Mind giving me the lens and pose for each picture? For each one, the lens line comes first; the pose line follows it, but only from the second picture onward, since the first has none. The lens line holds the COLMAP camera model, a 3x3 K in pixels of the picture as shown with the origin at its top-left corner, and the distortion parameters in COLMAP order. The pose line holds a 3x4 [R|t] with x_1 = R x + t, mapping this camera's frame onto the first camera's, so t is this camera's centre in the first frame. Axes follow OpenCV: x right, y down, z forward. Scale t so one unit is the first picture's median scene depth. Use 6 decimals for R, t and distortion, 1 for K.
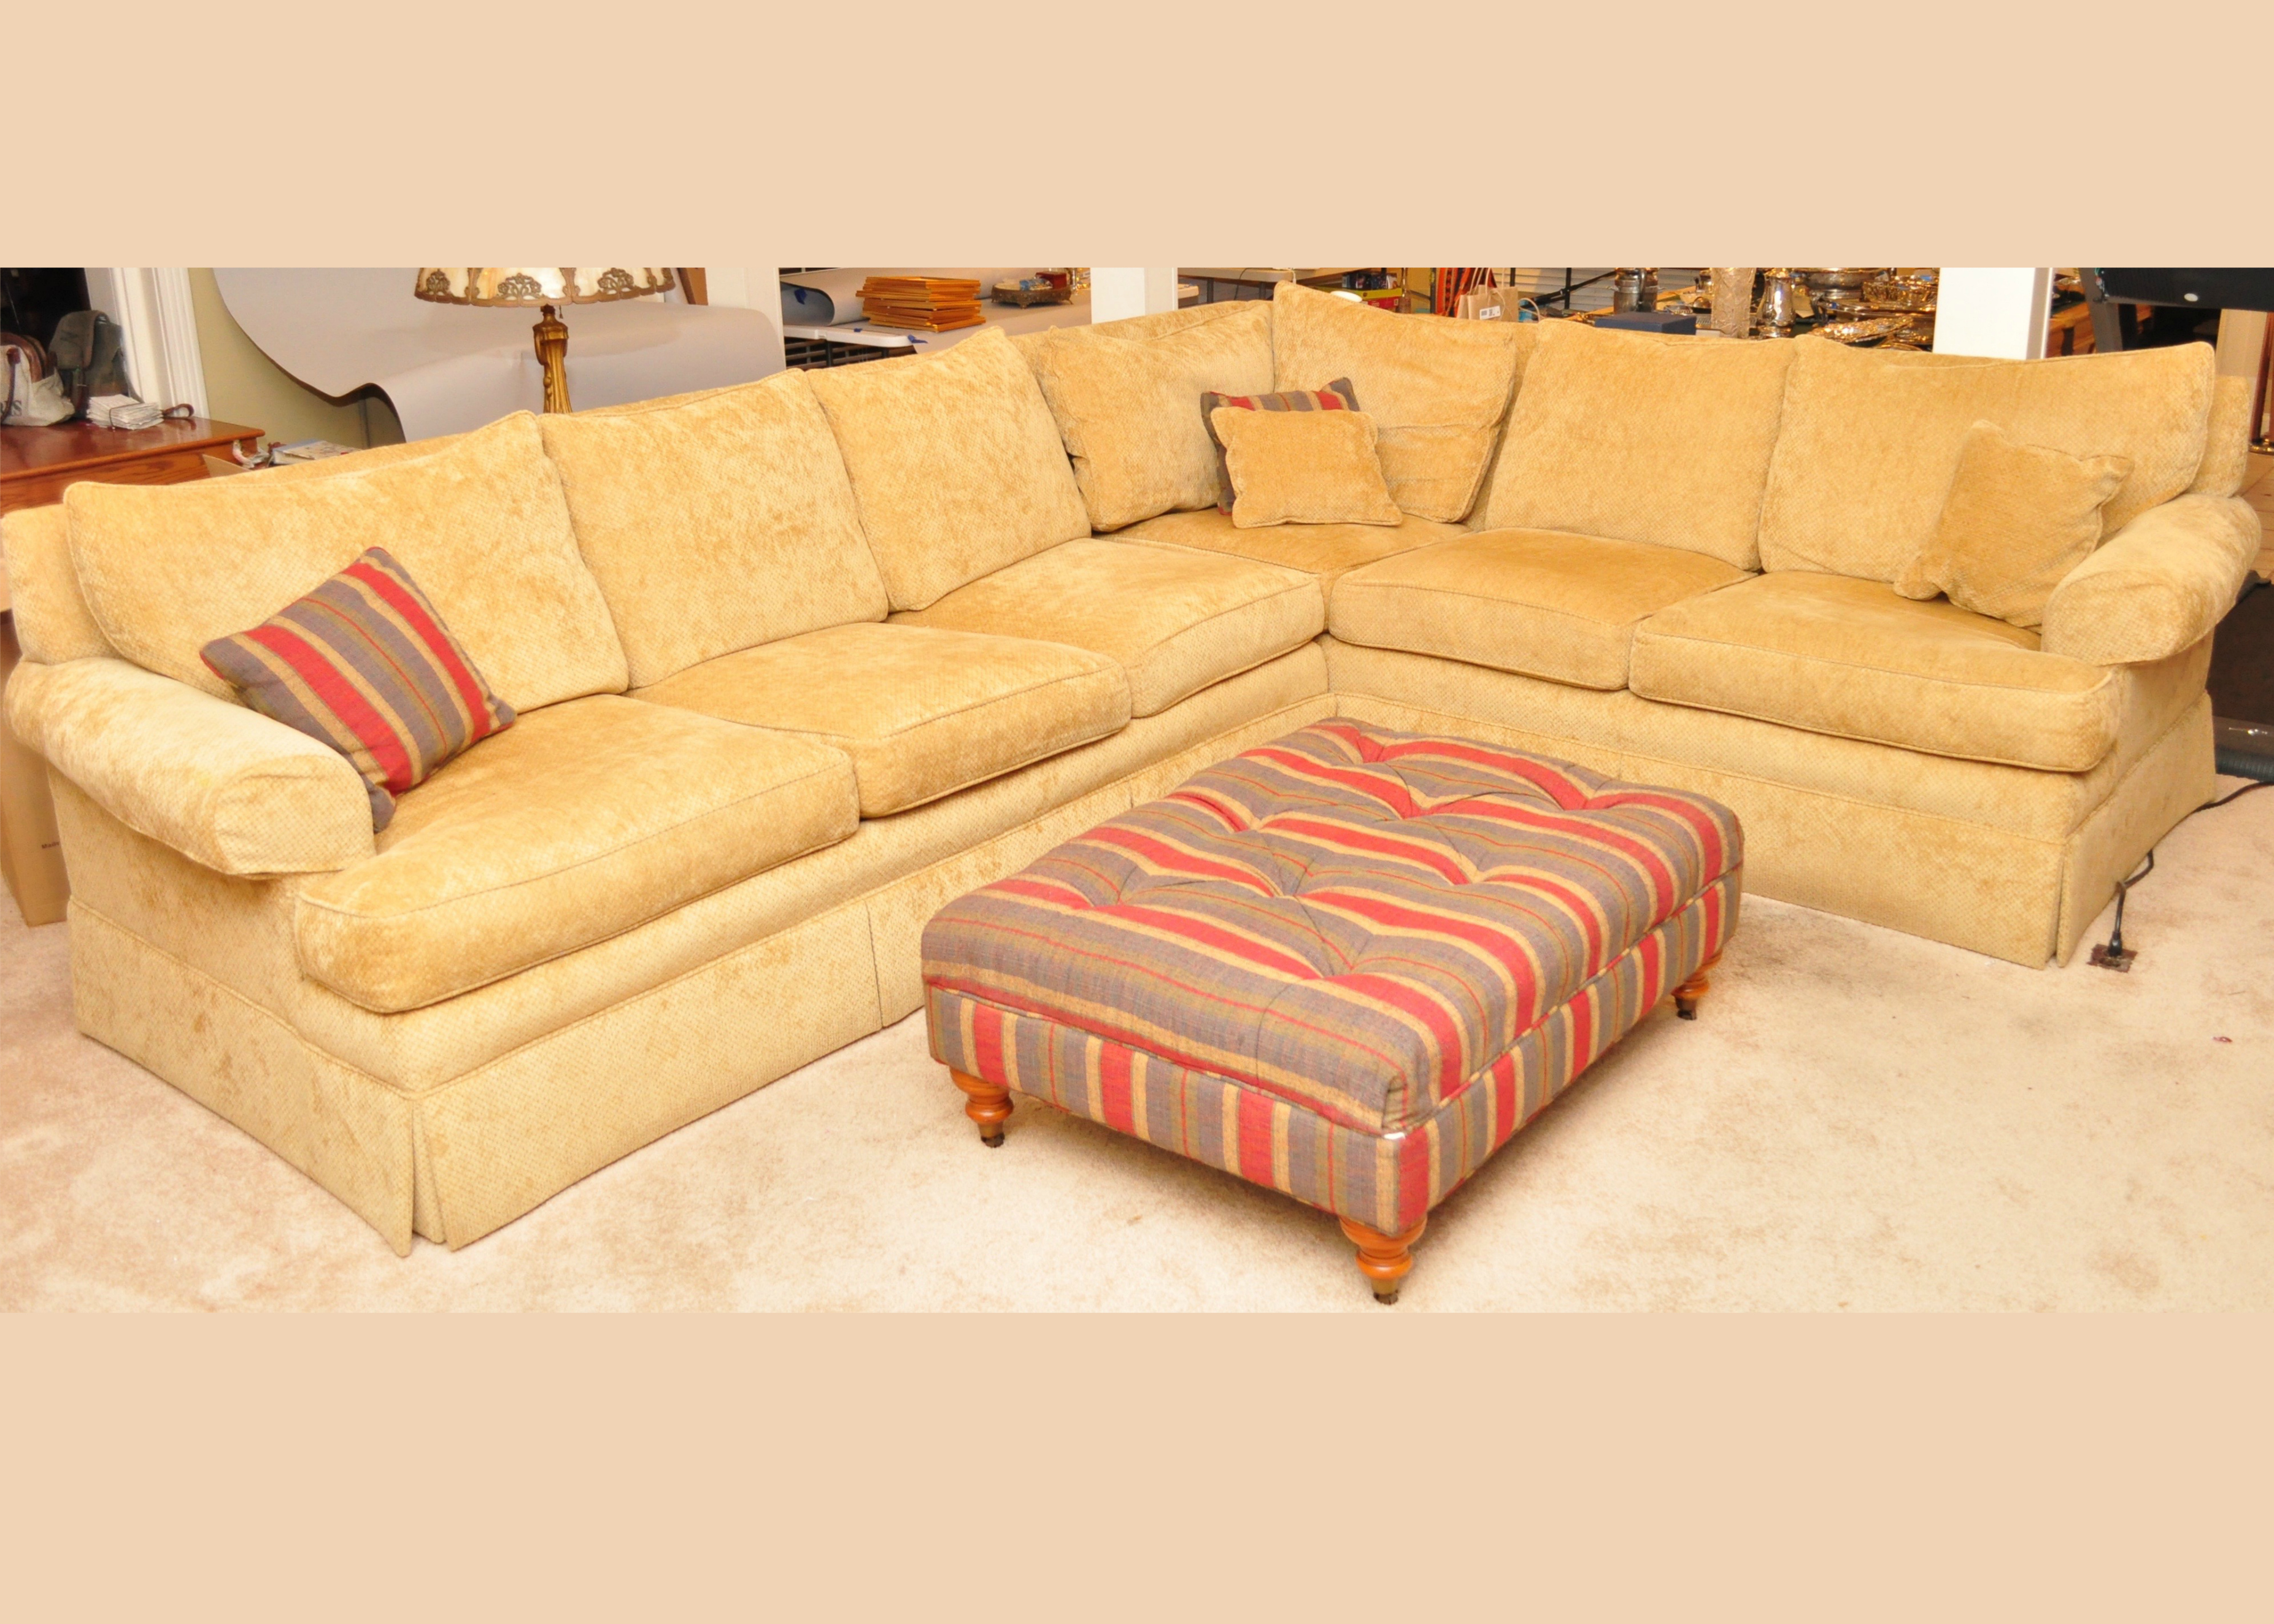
lens RADIAL K [[1995.2, 0, 1125.5], [0, 1995.2, 617.6], [0, 0, 1]] dist [-0.007019, -0.002449]
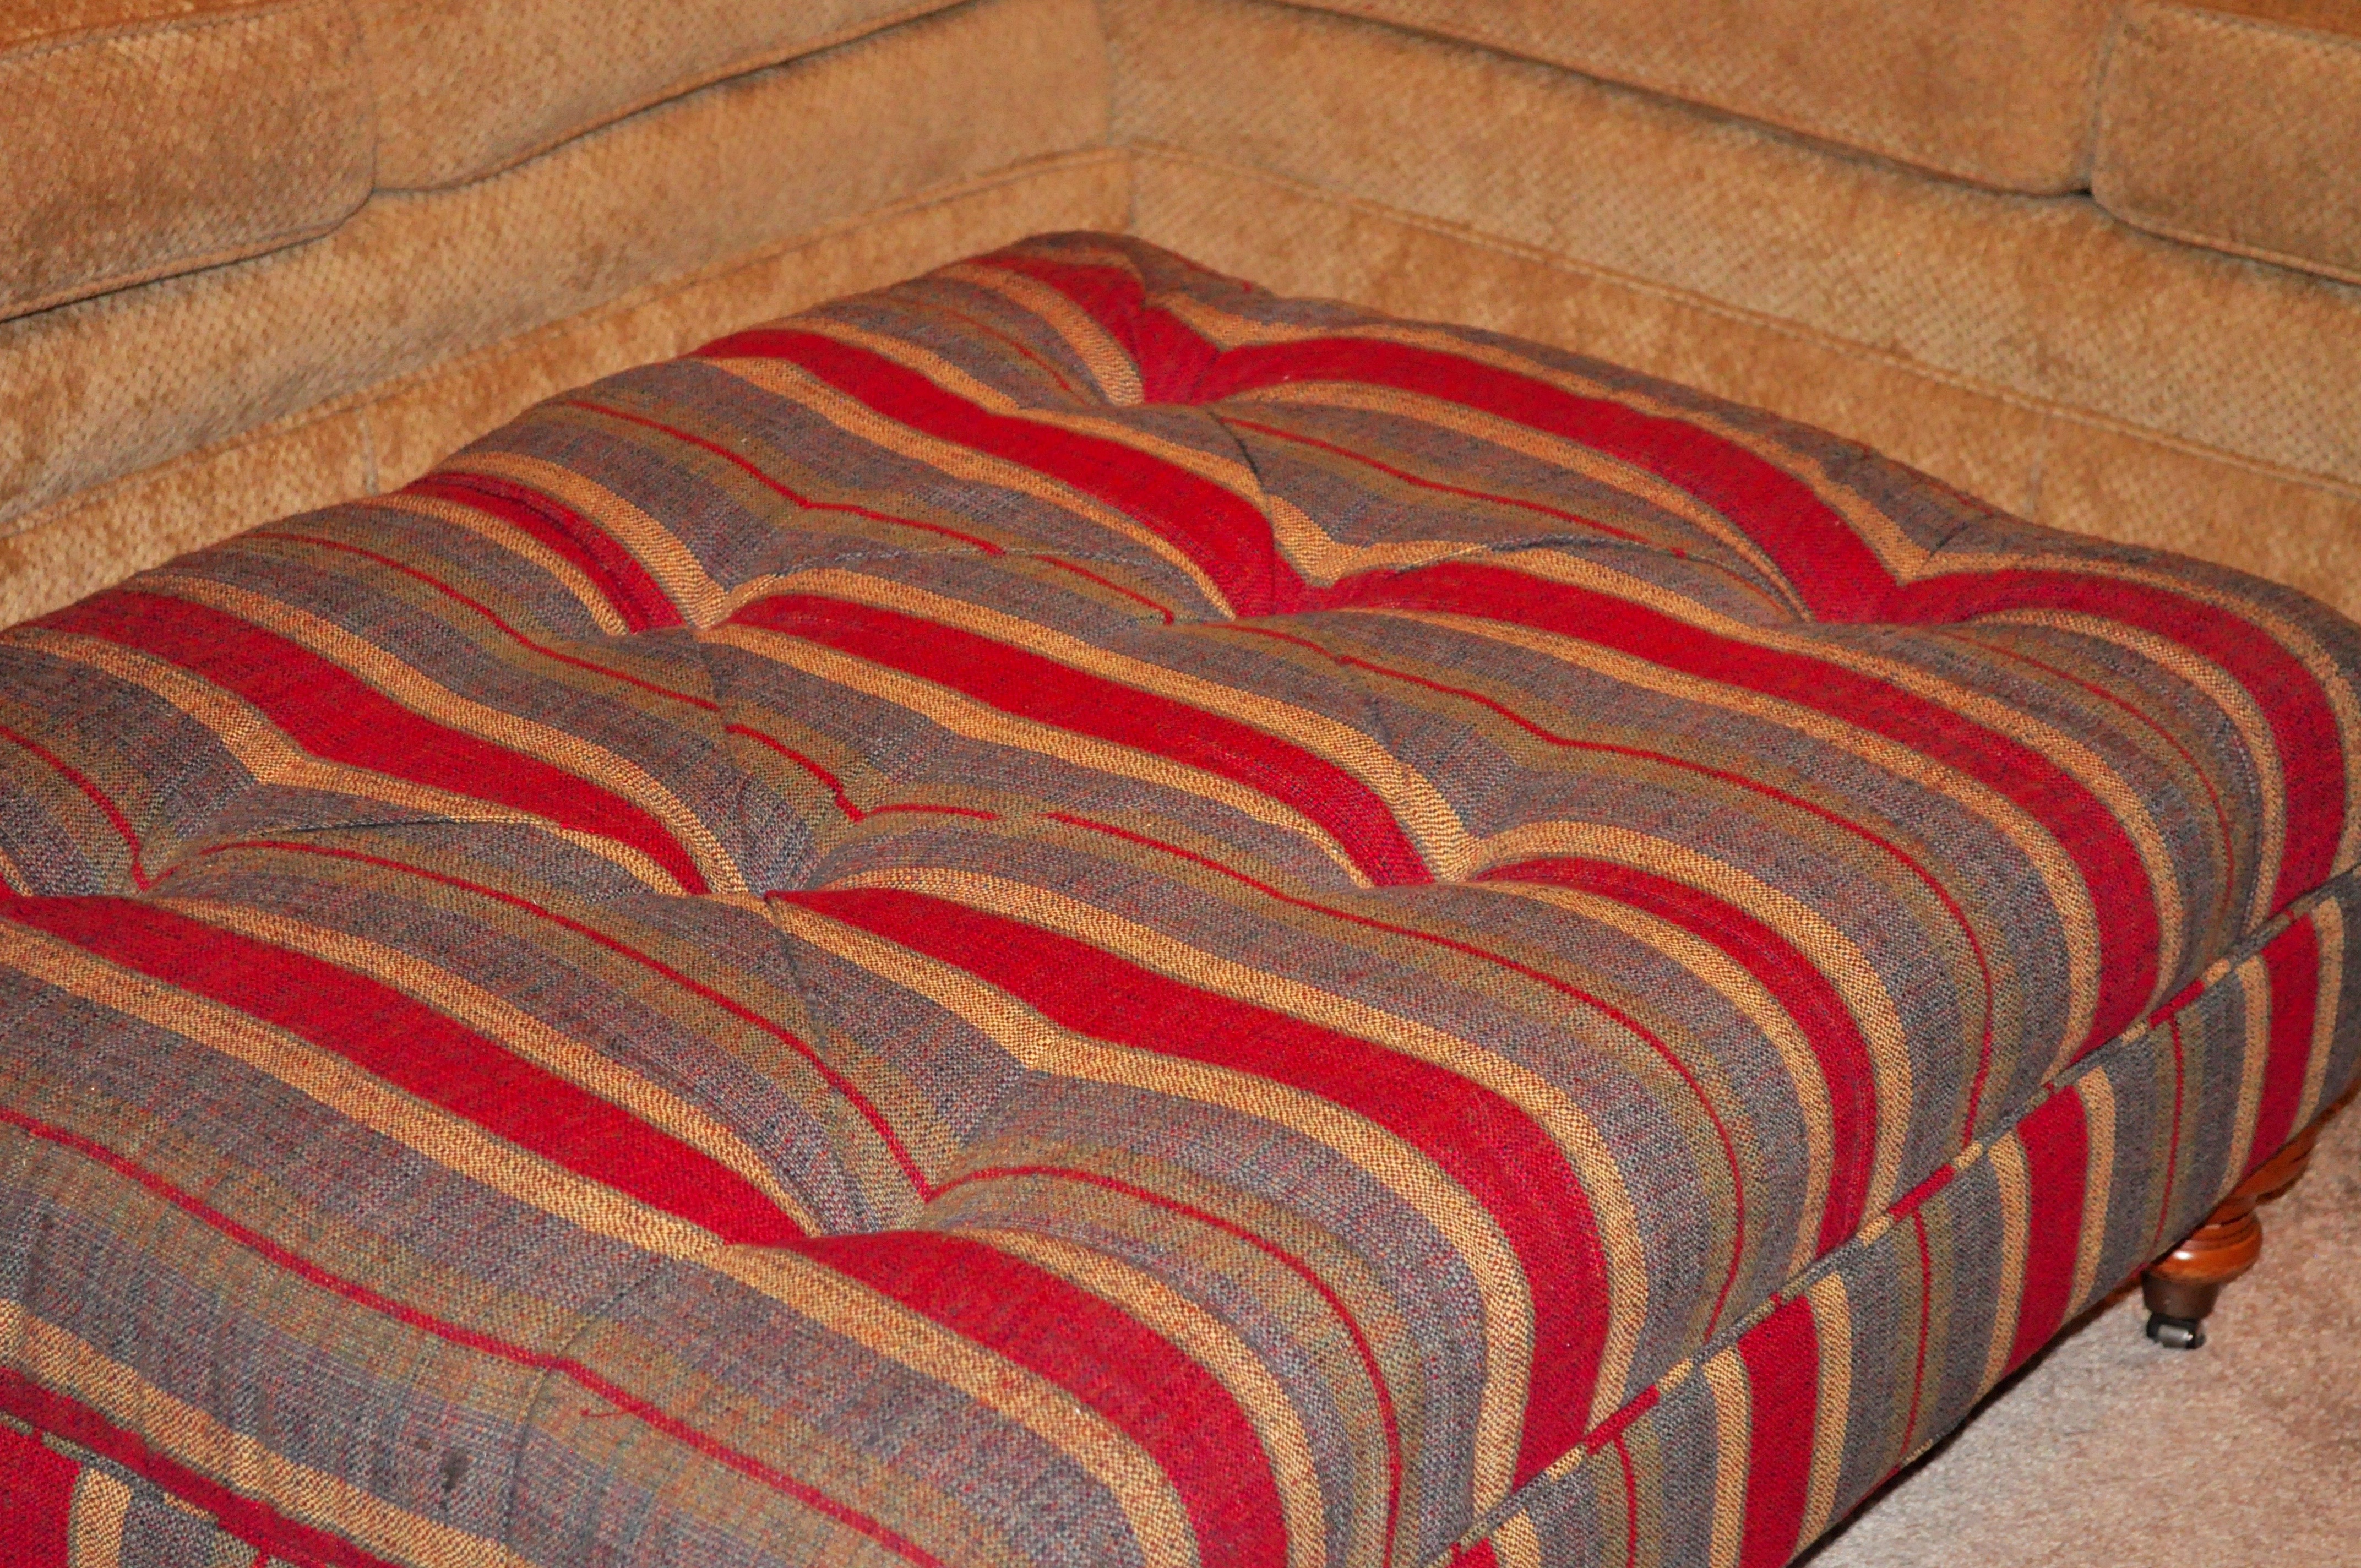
lens RADIAL K [[5489.7, 0, 1180.5], [0, 5489.7, 784.0], [0, 0, 1]] dist [-0.025755, 0.190862]
pose [[0.995402, 0.054078, 0.079055, 0.077143], [-0.065875, 0.985686, 0.155189, 0.005804], [-0.069531, -0.159684, 0.984717, 0.258939]]
